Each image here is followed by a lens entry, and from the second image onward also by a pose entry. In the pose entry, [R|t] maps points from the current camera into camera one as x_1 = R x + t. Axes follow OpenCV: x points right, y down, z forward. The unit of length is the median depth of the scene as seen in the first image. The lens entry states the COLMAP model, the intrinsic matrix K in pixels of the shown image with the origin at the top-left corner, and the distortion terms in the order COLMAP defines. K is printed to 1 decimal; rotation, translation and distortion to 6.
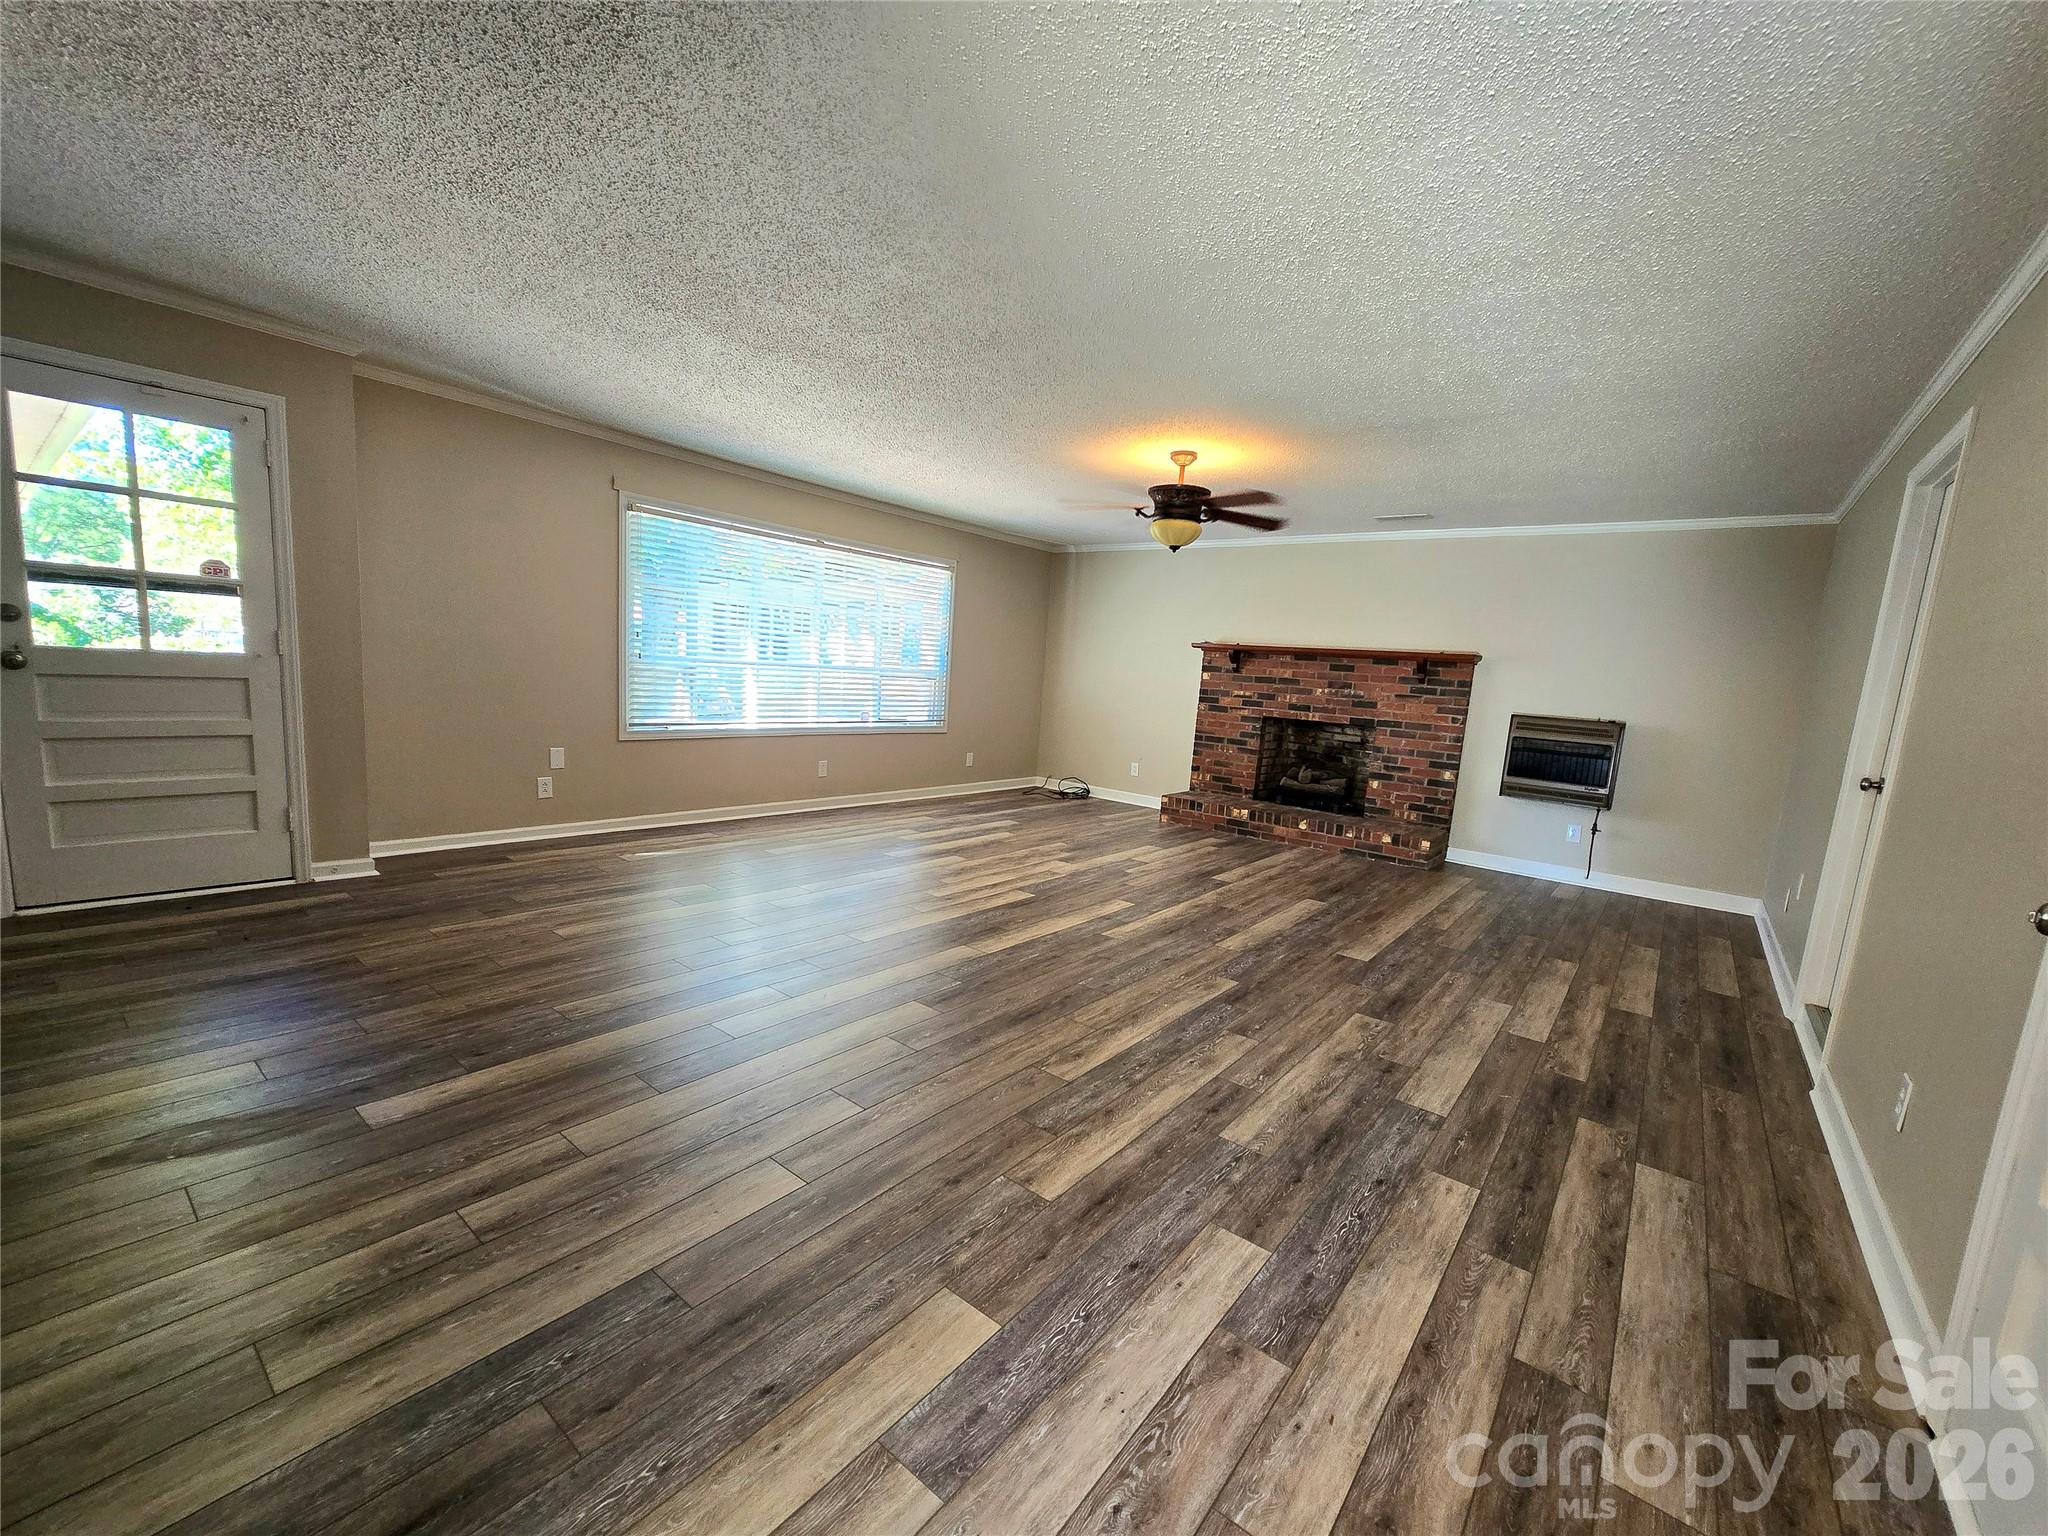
lens RADIAL K [[844.3, 0, 1023.7], [0, 844.3, 779.0], [0, 0, 1]] dist [-0.001225, 0.001582]
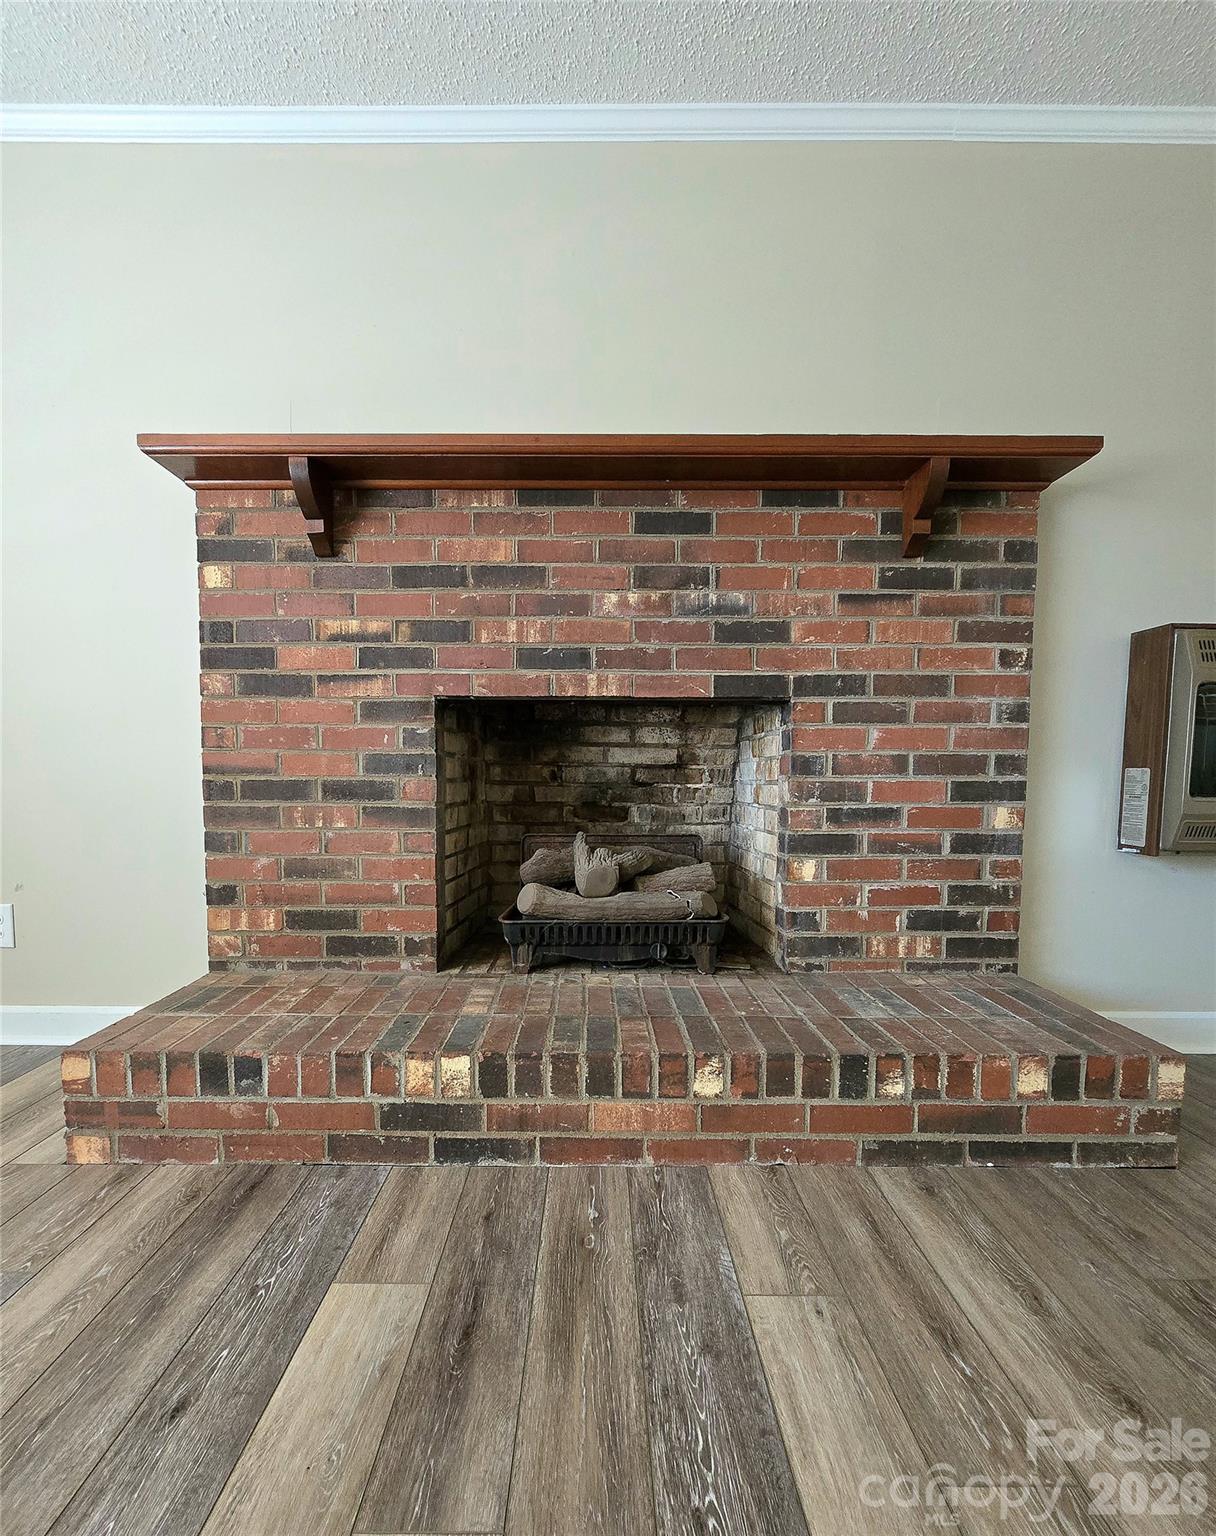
lens RADIAL K [[691.7, 0, 591.2], [0, 691.7, 819.3], [0, 0, 1]] dist [0.000635, 0.000123]
pose [[0.786193, -0.106231, 0.608782, 0.175861], [0.132666, 0.991159, 0.001628, -0.024203], [-0.603573, 0.079485, 0.793336, 0.795965]]
